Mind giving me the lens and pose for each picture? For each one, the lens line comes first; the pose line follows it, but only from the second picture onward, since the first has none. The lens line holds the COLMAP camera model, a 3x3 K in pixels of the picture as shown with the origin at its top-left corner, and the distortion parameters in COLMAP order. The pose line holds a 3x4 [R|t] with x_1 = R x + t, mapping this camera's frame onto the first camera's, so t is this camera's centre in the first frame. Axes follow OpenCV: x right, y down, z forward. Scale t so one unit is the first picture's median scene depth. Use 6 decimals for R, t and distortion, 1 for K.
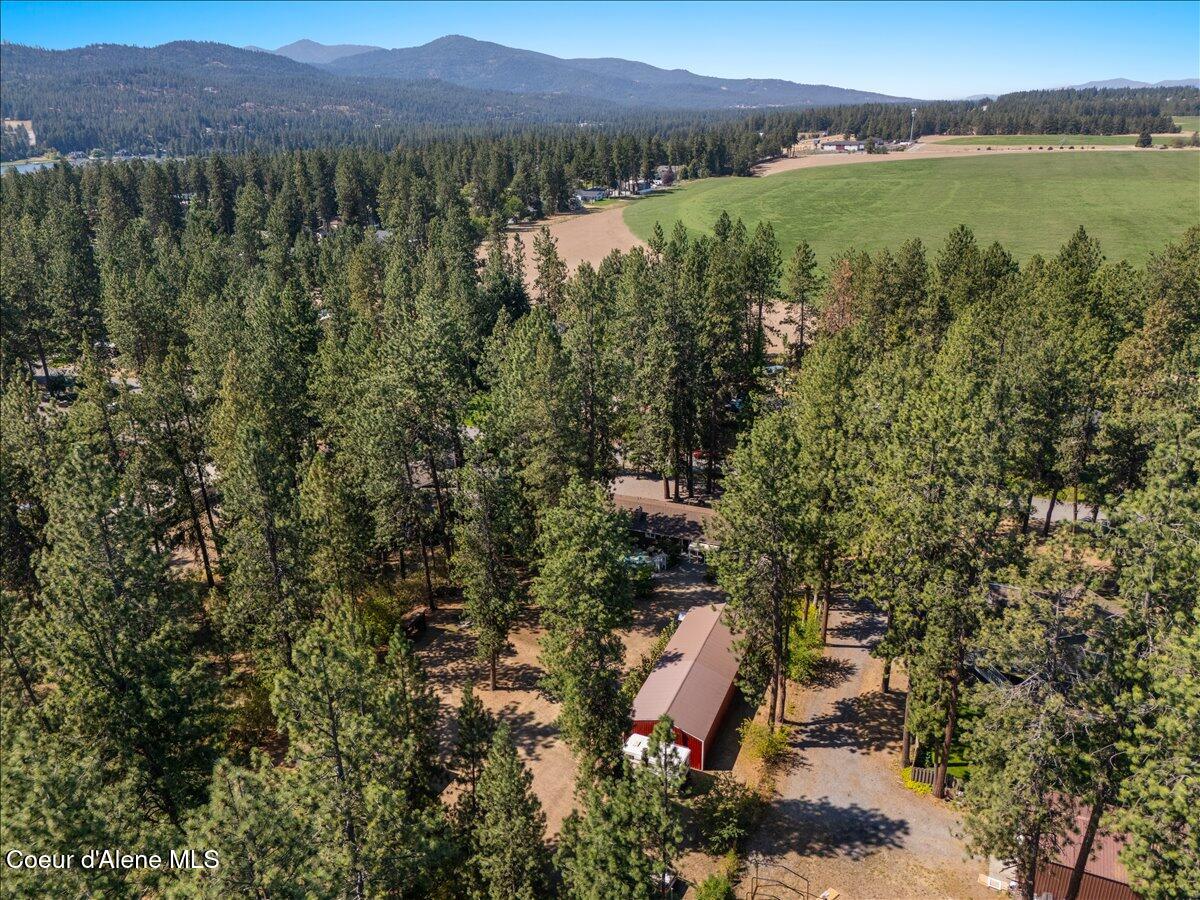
lens RADIAL K [[850.9, 0, 600.9], [0, 850.9, 450.3], [0, 0, 1]] dist [0.052282, -0.040916]
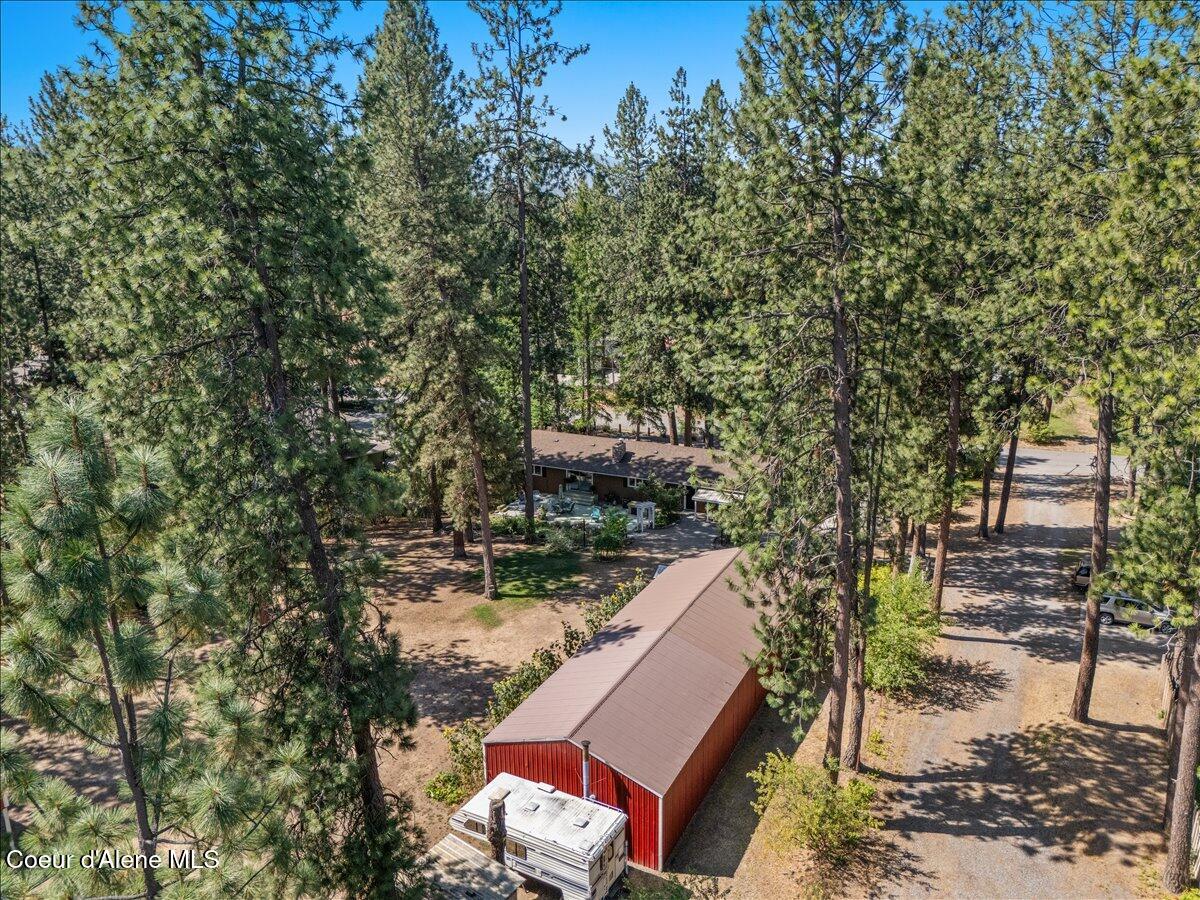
lens RADIAL K [[850.9, 0, 604.9], [0, 850.9, 457.4], [0, 0, 1]] dist [0.052282, -0.040916]
pose [[0.997939, 0.029224, -0.057124, 0.068285], [-0.034695, 0.994655, -0.097252, 0.134389], [0.053977, 0.099034, 0.993619, 0.354896]]
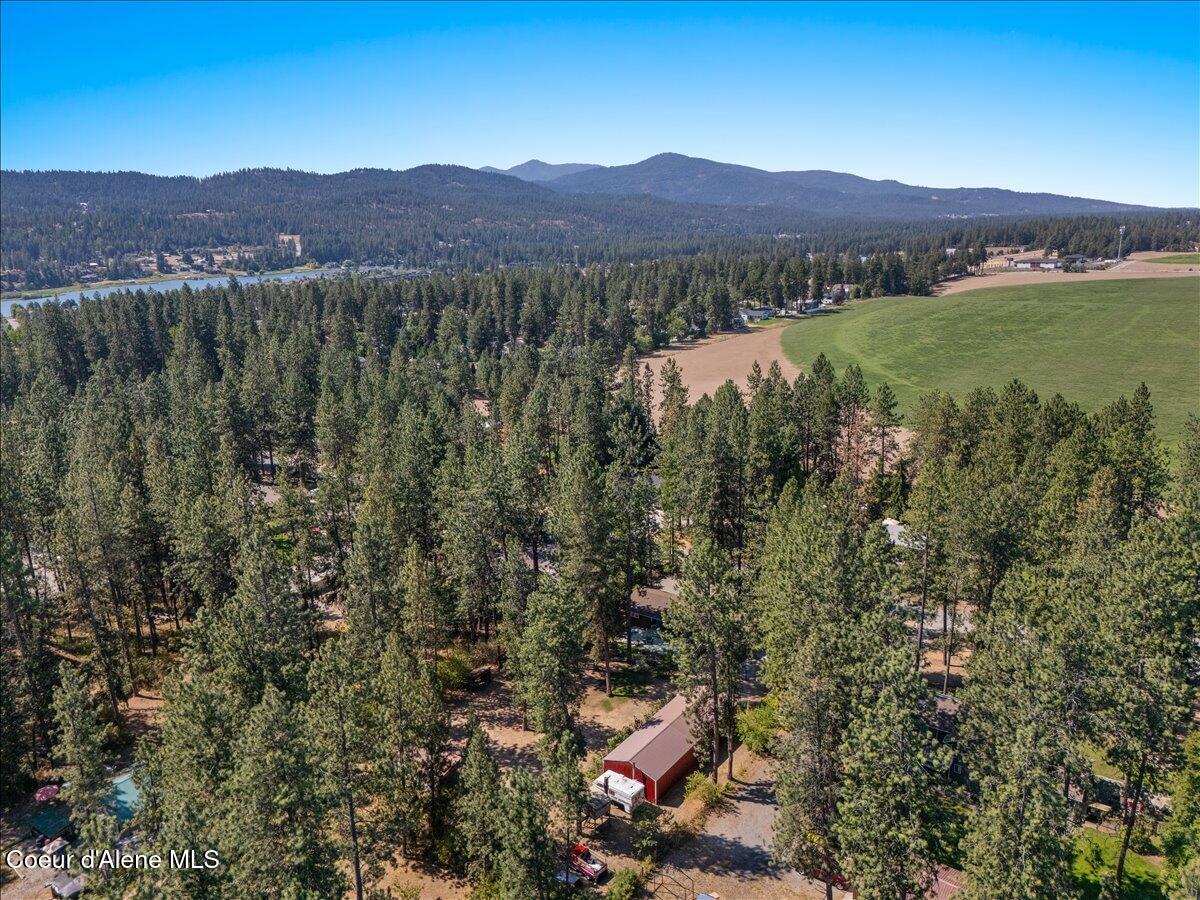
lens RADIAL K [[850.9, 0, 607.0], [0, 850.9, 455.3], [0, 0, 1]] dist [0.052282, -0.040916]
pose [[0.976106, 0.053017, -0.210727, 0.182971], [-0.075859, 0.991905, -0.101833, -0.013848], [0.203622, 0.115386, 0.972226, -0.225910]]
